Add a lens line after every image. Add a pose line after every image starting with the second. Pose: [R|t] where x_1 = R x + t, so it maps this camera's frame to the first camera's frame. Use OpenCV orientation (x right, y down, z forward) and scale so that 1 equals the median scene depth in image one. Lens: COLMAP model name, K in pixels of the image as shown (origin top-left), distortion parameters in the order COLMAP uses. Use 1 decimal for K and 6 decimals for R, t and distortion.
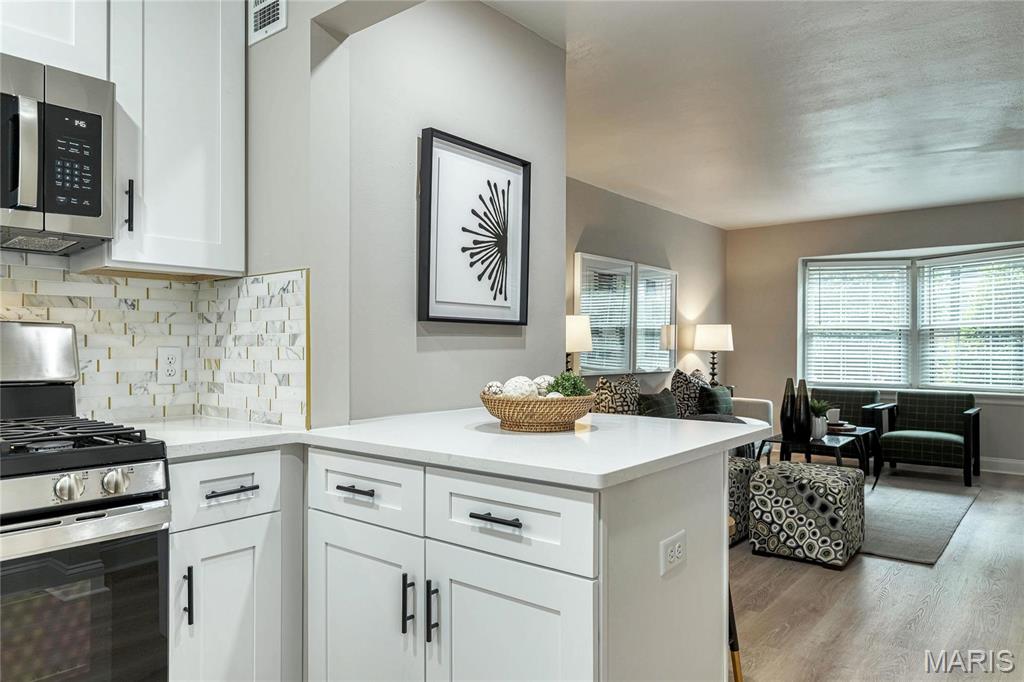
lens RADIAL K [[686.0, 0, 506.1], [0, 686.0, 347.9], [0, 0, 1]] dist [-0.000957, -0.007525]
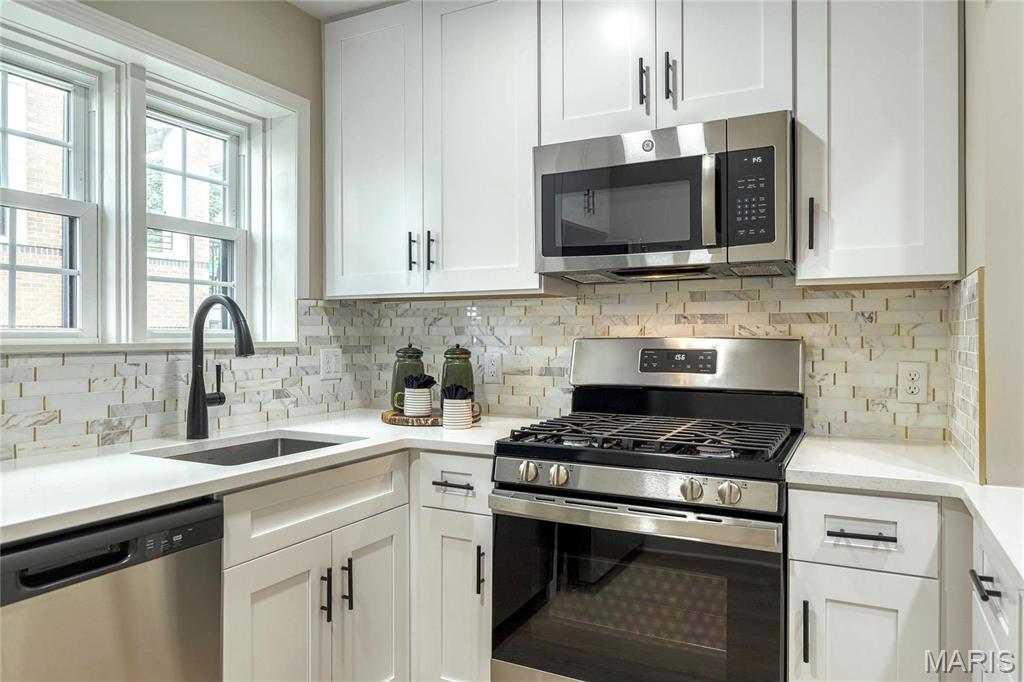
lens RADIAL K [[686.0, 0, 511.3], [0, 686.0, 333.4], [0, 0, 1]] dist [-0.000957, -0.007525]
pose [[0.216637, -0.006072, -0.976233, 0.223482], [-0.001730, 0.999977, -0.006603, -0.026159], [0.976251, 0.003119, 0.216622, 0.234937]]
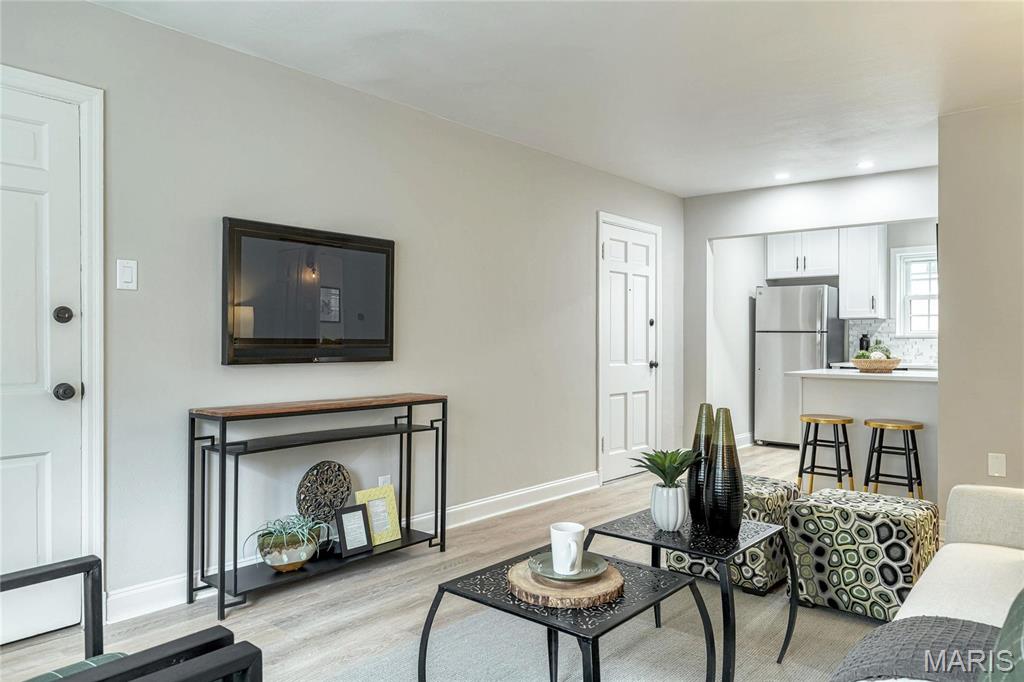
lens RADIAL K [[686.0, 0, 518.2], [0, 686.0, 345.0], [0, 0, 1]] dist [-0.000957, -0.007525]
pose [[-0.999068, -0.001737, 0.043126, 0.893063], [-0.001386, 0.999966, 0.008163, -0.002870], [-0.043139, 0.008096, -0.999036, 2.592649]]
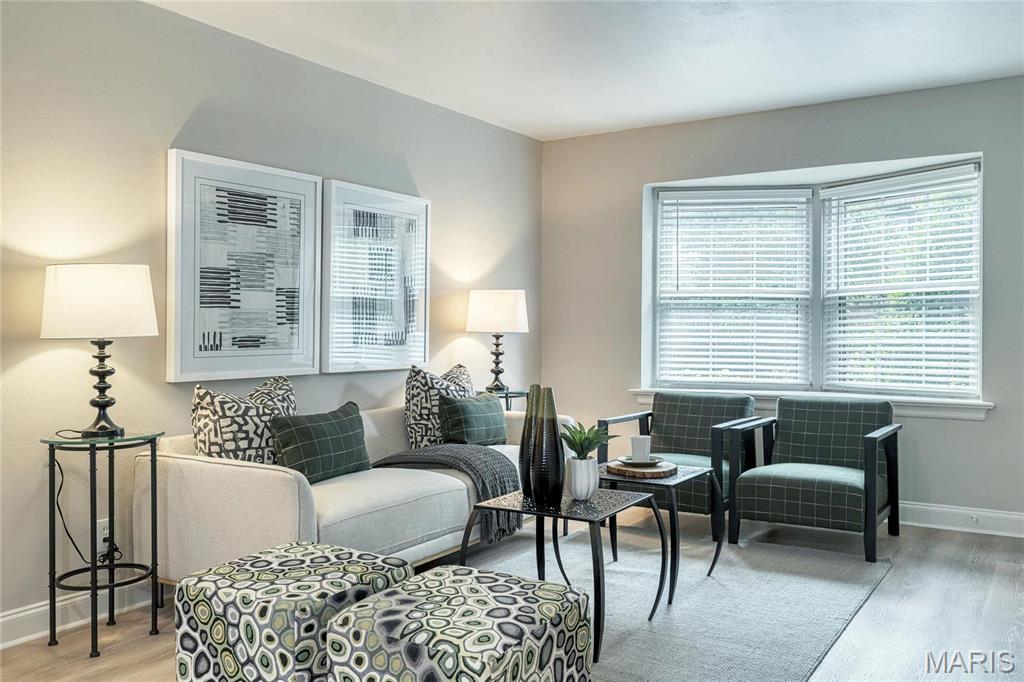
lens RADIAL K [[866.2, 0, 509.7], [0, 866.2, 341.5], [0, 0, 1]] dist [0.010380, -0.001536]
pose [[0.993142, -0.005871, 0.116771, 0.411531], [0.004009, 0.999861, 0.016175, -0.000760], [-0.116850, -0.015596, 0.993027, 0.436204]]
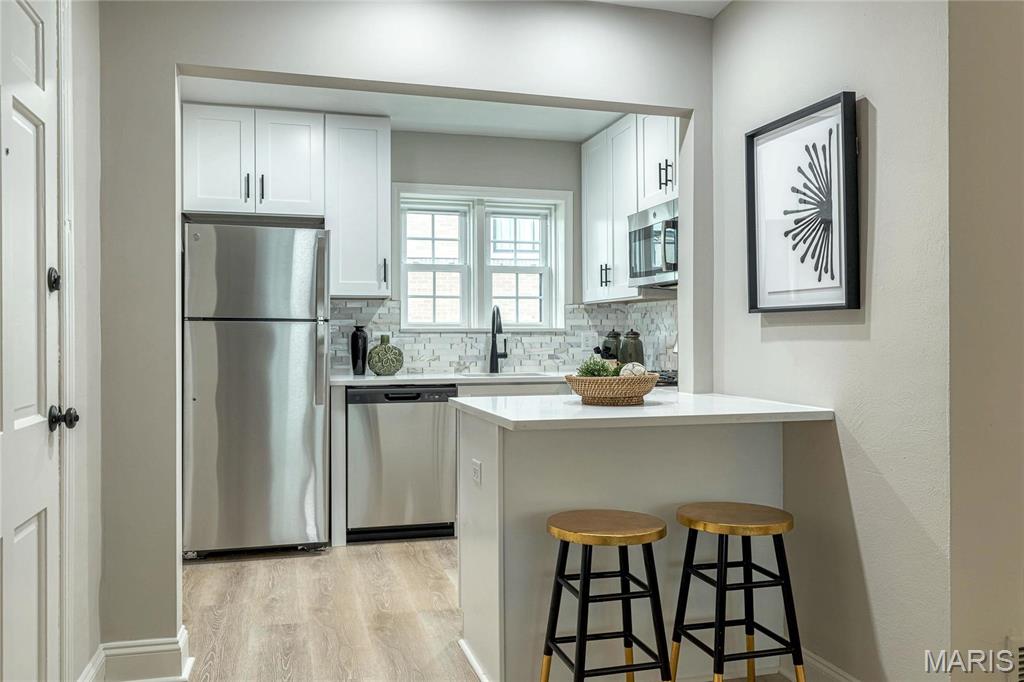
lens RADIAL K [[812.3, 0, 511.8], [0, 812.3, 337.1], [0, 0, 1]] dist [0.011943, -0.004773]
pose [[-0.572274, 0.001723, -0.820061, 0.953282], [-0.000381, 0.999997, 0.002367, -0.003817], [0.820062, 0.001667, -0.572272, 1.186309]]
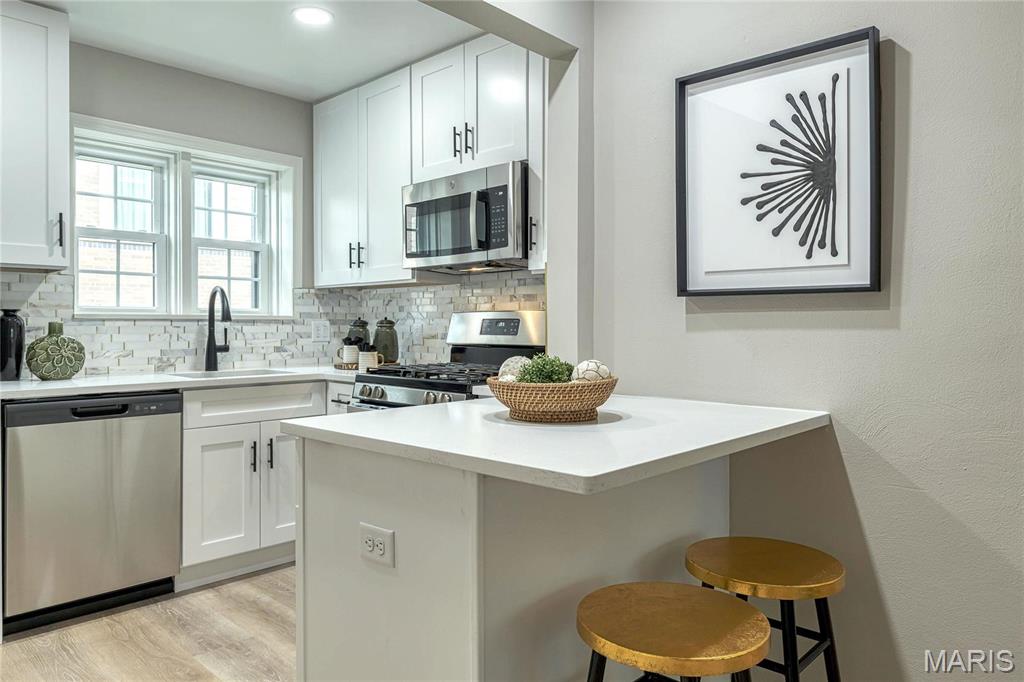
lens RADIAL K [[686.0, 0, 507.8], [0, 686.0, 327.6], [0, 0, 1]] dist [-0.000957, -0.007525]
pose [[-0.063962, 0.001581, -0.997951, 0.657063], [-0.002608, 0.999995, 0.001752, 0.000062], [0.997949, 0.002715, -0.063957, 0.696042]]
